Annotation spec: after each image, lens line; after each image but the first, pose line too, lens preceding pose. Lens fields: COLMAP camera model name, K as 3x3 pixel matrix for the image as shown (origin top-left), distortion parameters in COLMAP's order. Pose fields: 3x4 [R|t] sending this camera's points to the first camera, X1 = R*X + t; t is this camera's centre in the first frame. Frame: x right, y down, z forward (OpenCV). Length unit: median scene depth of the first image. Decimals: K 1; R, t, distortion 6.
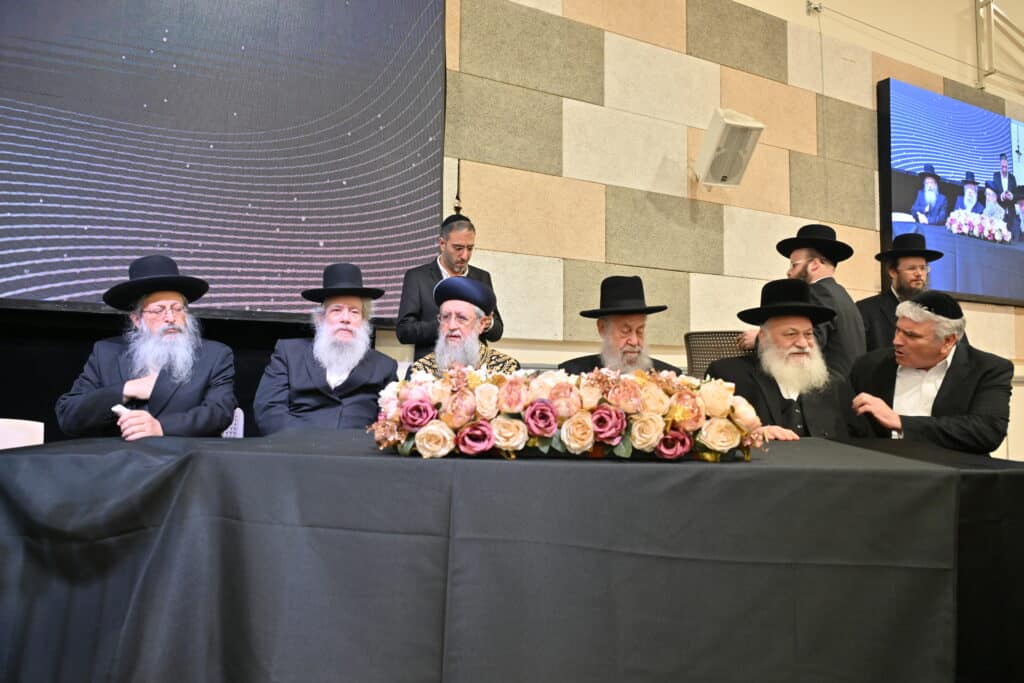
lens RADIAL K [[686.2, 0, 512.0], [0, 686.2, 341.5], [0, 0, 1]] dist [0.002502, 0.000507]
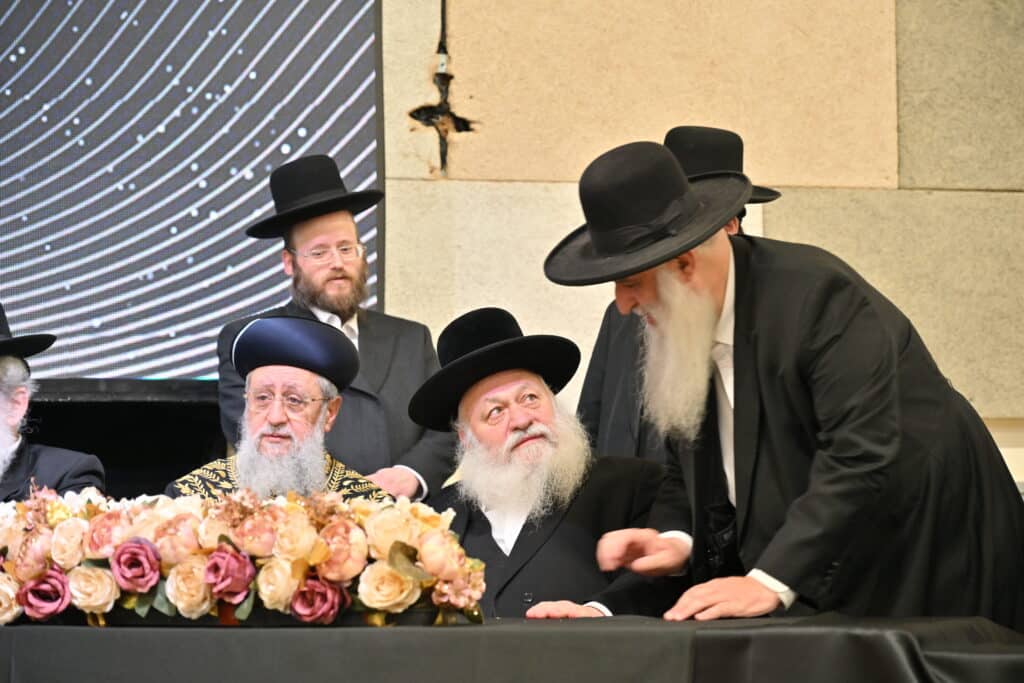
lens RADIAL K [[2983.3, 0, 512.0], [0, 2983.3, 341.5], [0, 0, 1]] dist [0.000007, -0.447959]
pose [[0.963223, -0.038165, -0.265977, 0.414117], [0.033406, 0.999191, -0.022394, -0.011271], [0.266617, 0.012685, 0.963719, -0.609359]]
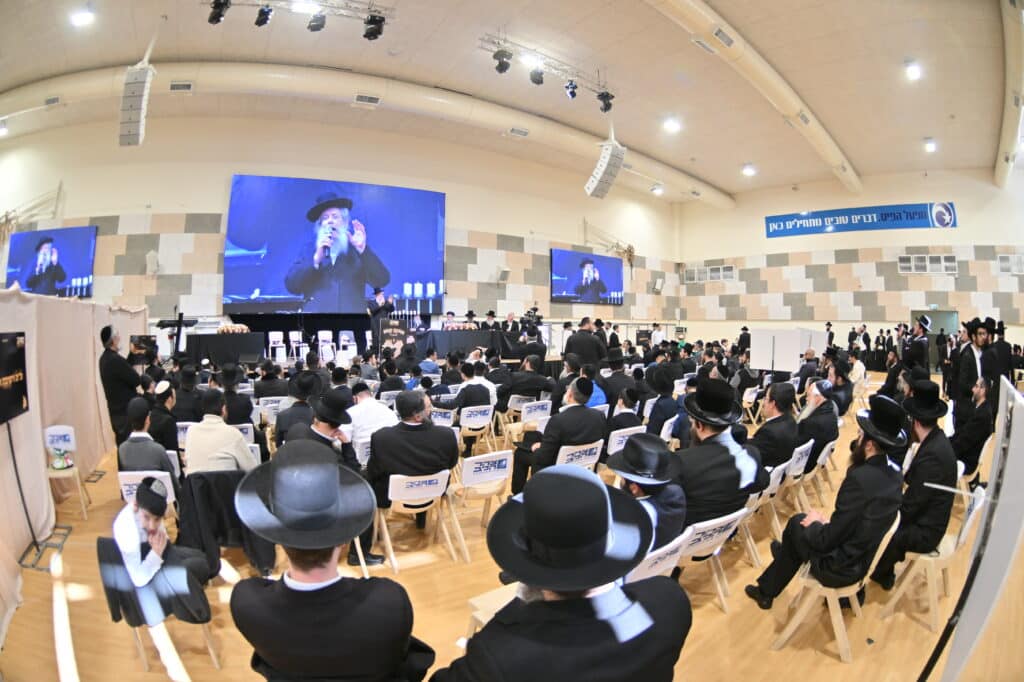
lens RADIAL K [[436.5, 0, 513.8], [0, 436.5, 326.2], [0, 0, 1]] dist [-0.000051, -0.000003]
pose [[0.992662, -0.009120, 0.120580, 0.028200], [0.002188, 0.998343, 0.057494, -0.120298], [-0.120905, -0.056808, 0.991037, -2.338976]]
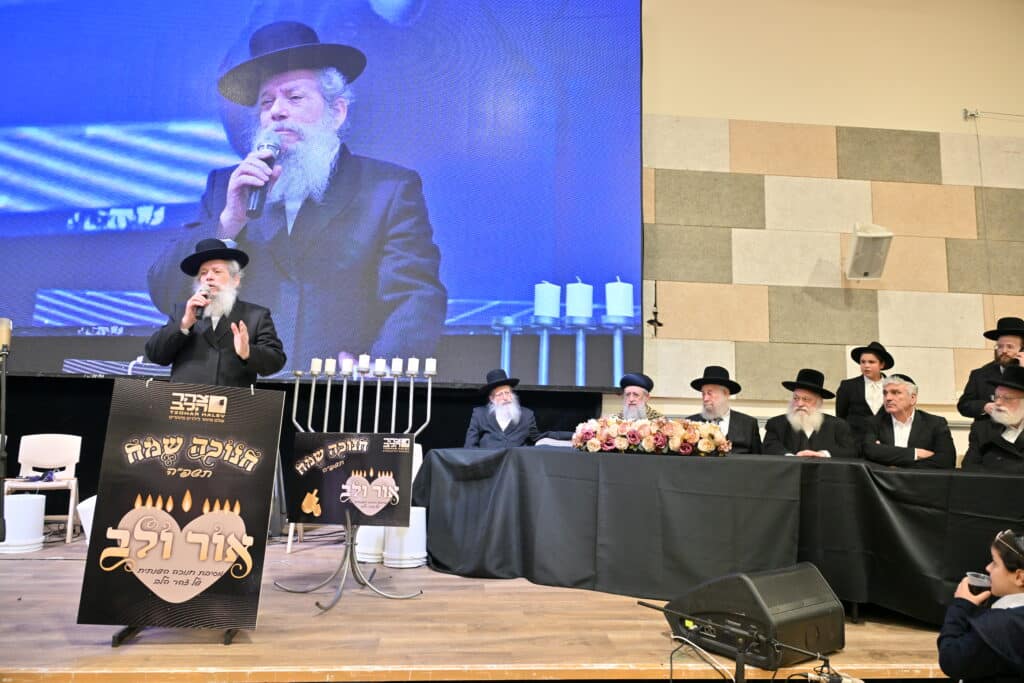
lens RADIAL K [[676.3, 0, 512.0], [0, 676.3, 341.5], [0, 0, 1]] dist [0.000412, 0.001306]
pose [[0.924639, -0.037885, -0.378956, 0.204968], [0.008999, 0.996935, -0.077709, -0.018545], [0.380739, 0.068443, 0.922146, -0.529493]]
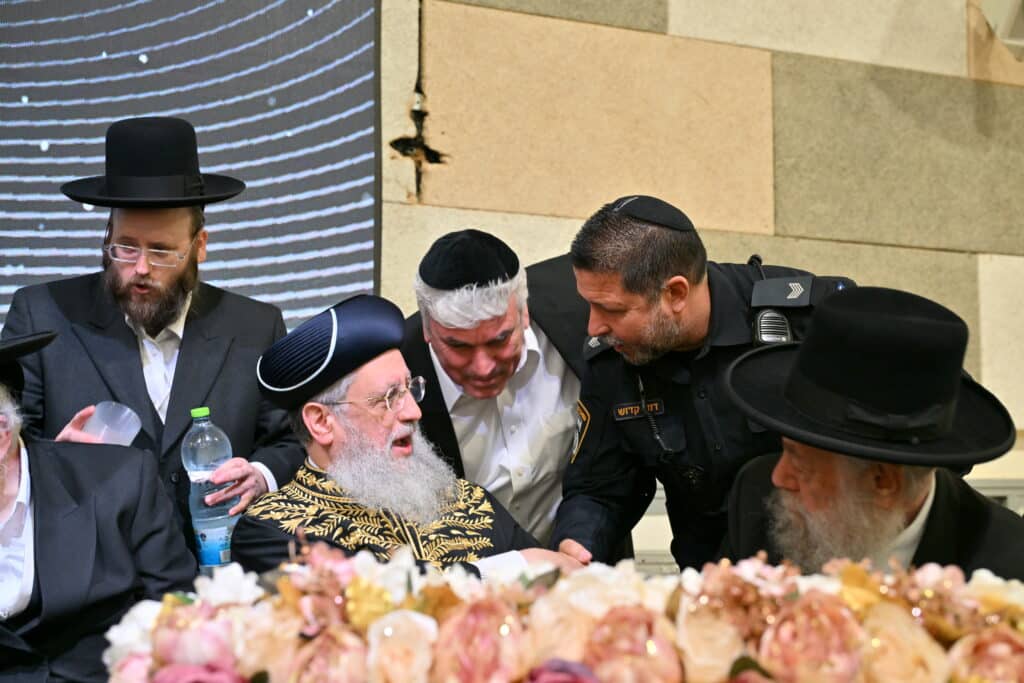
lens RADIAL K [[1502.8, 0, 512.0], [0, 1502.8, 341.5], [0, 0, 1]] dist [0.023485, 0.002617]
pose [[0.998878, -0.014931, -0.044948, 0.018857], [0.013011, 0.999003, -0.042713, -0.014398], [0.045541, 0.042080, 0.998076, 0.088604]]
